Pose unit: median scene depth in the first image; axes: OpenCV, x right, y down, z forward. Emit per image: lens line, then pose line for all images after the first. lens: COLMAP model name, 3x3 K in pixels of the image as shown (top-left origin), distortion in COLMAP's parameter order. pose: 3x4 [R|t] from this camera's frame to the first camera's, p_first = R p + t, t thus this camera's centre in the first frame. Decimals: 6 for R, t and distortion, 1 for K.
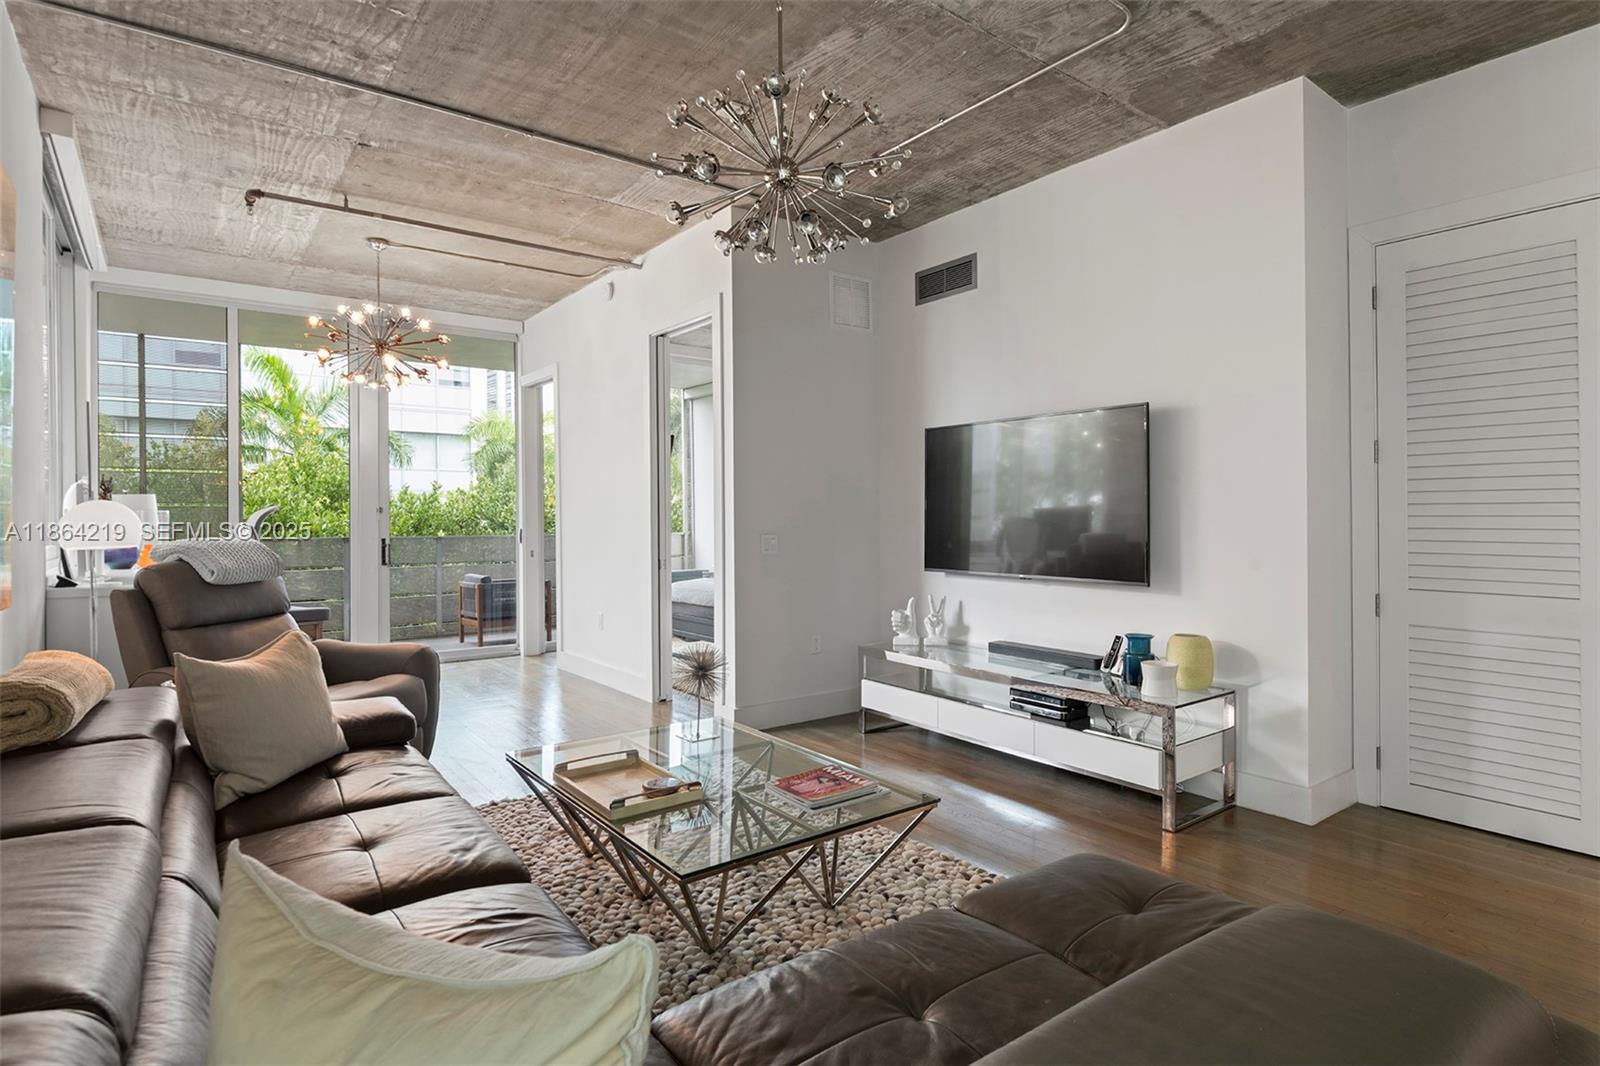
lens RADIAL K [[847.5, 0, 816.6], [0, 847.5, 519.6], [0, 0, 1]] dist [-0.022703, -0.000484]
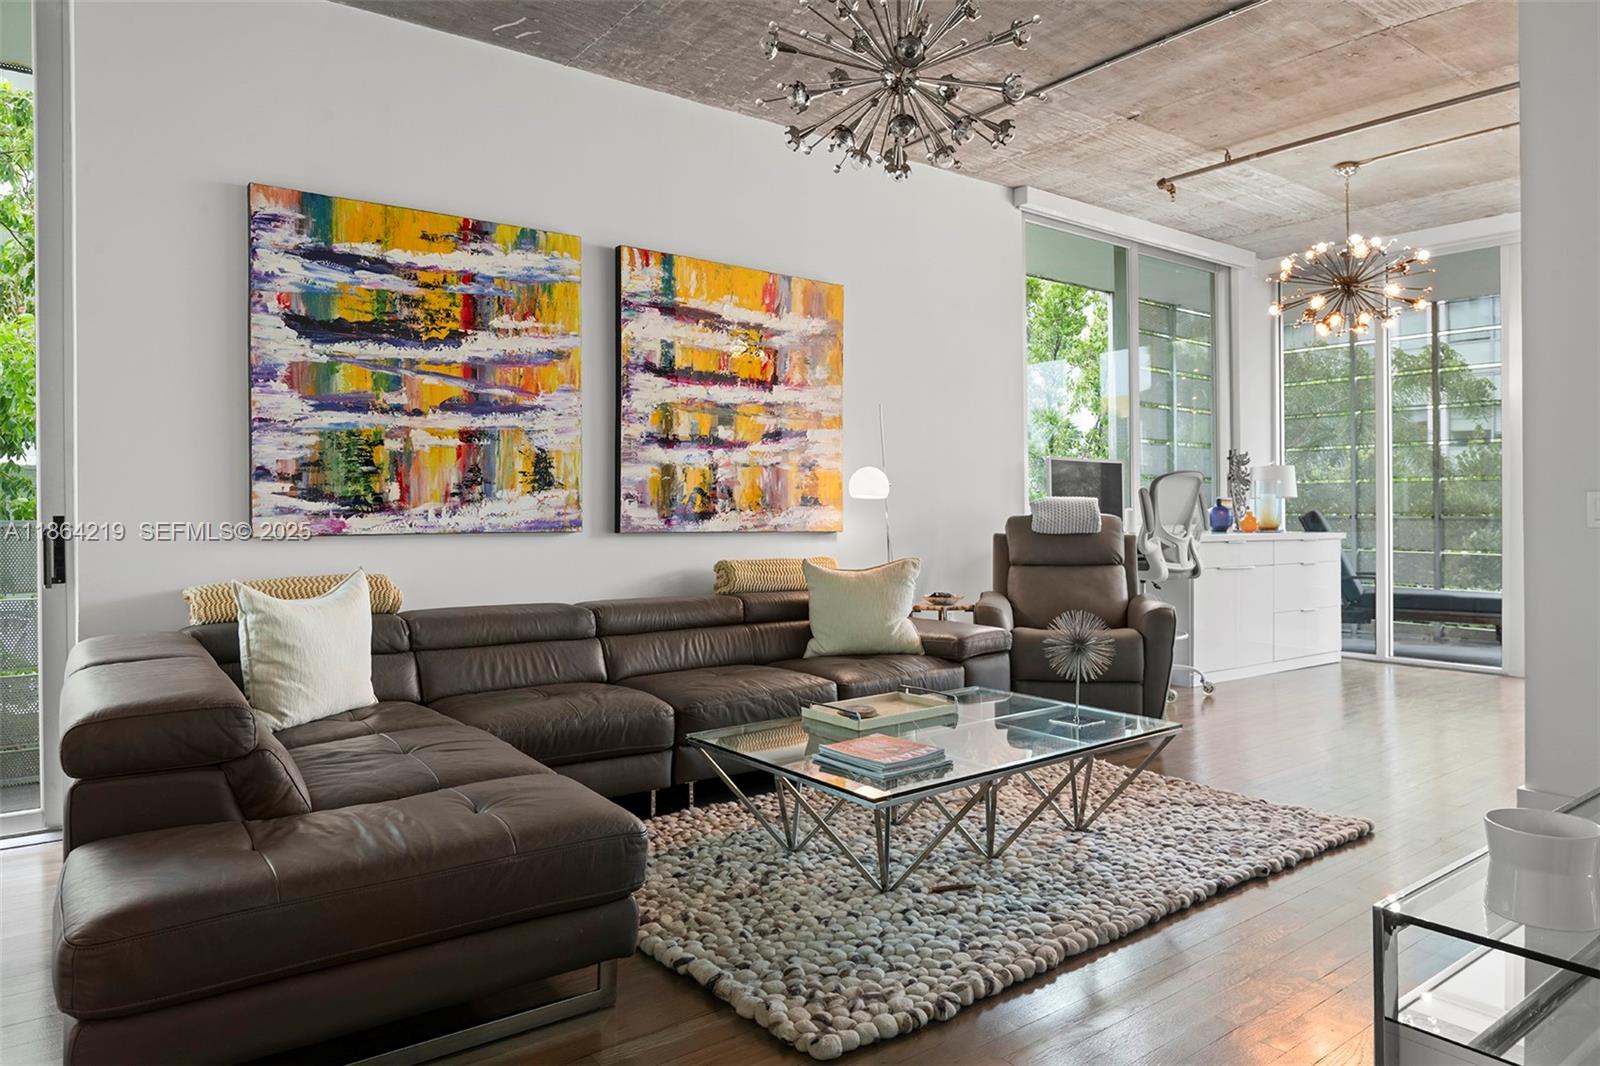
lens RADIAL K [[993.7, 0, 797.6], [0, 993.7, 505.5], [0, 0, 1]] dist [-0.014008, -0.006779]
pose [[-0.005524, -0.001248, -0.999984, 0.587964], [-0.008943, 0.999959, -0.001198, 0.032926], [0.999945, 0.008936, -0.005535, 0.510453]]
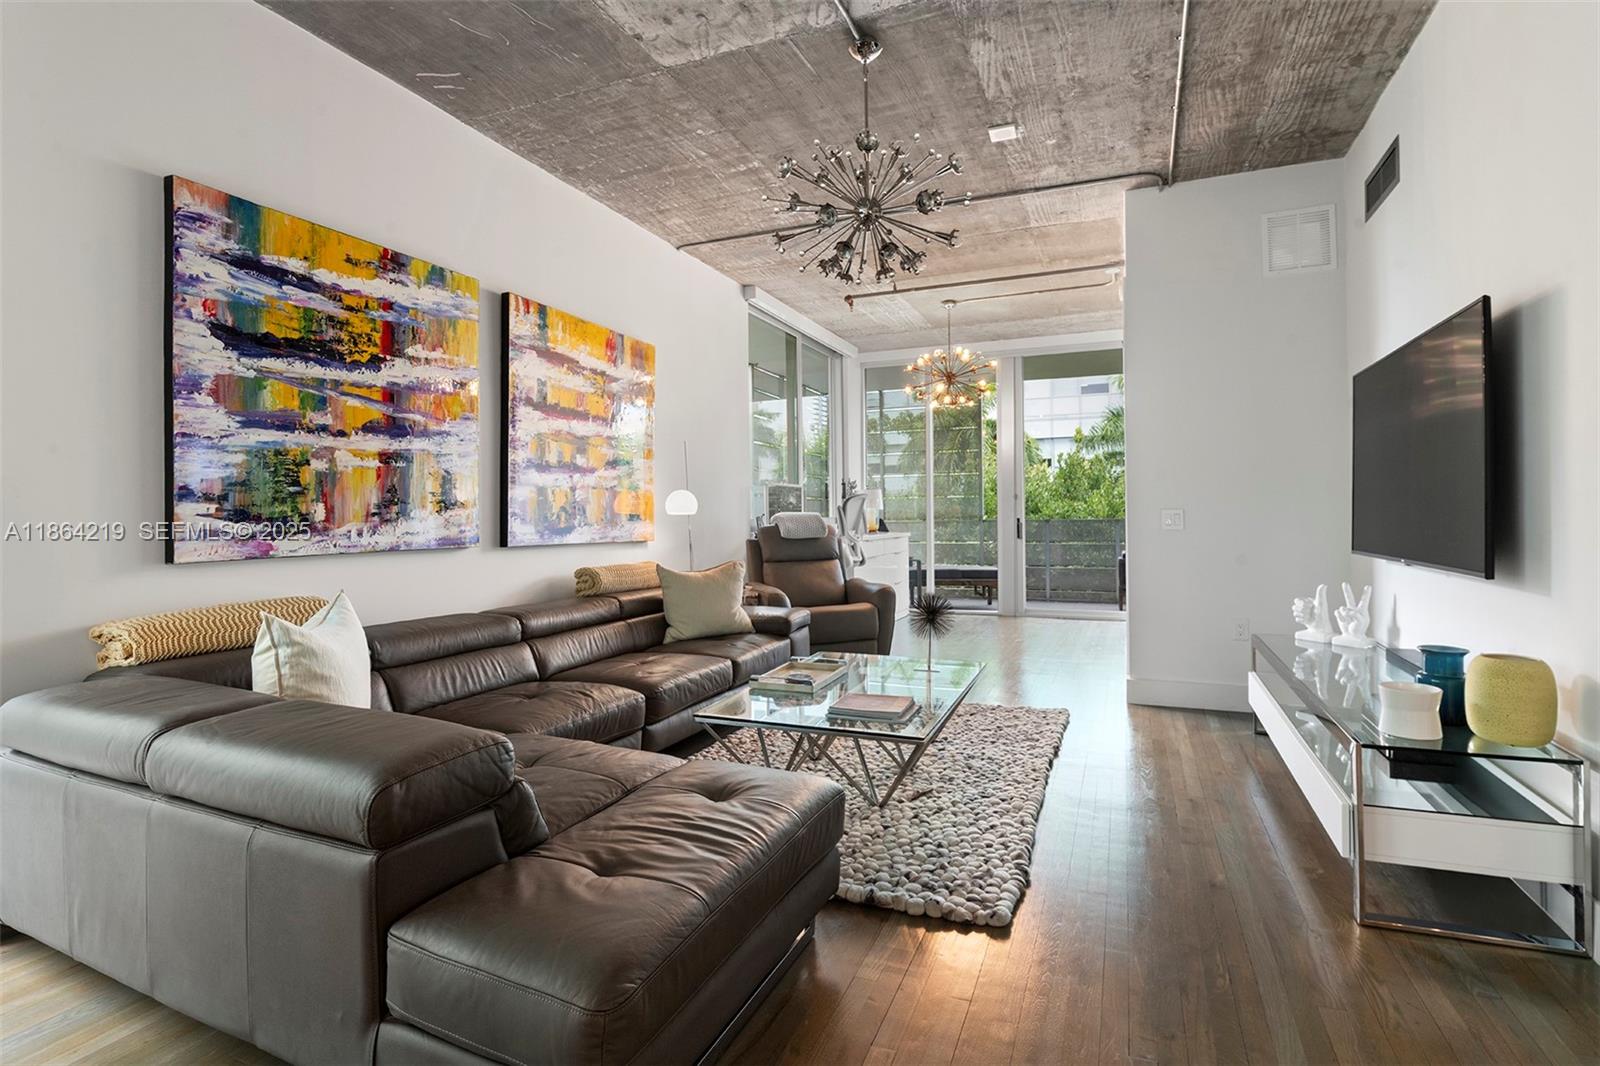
lens RADIAL K [[749.7, 0, 806.5], [0, 749.7, 504.5], [0, 0, 1]] dist [-0.013646, -0.001971]
pose [[0.497014, -0.015233, -0.867609, 0.498589], [0.000144, 0.999847, -0.017472, 0.027776], [0.867742, 0.008559, 0.496941, 0.214364]]
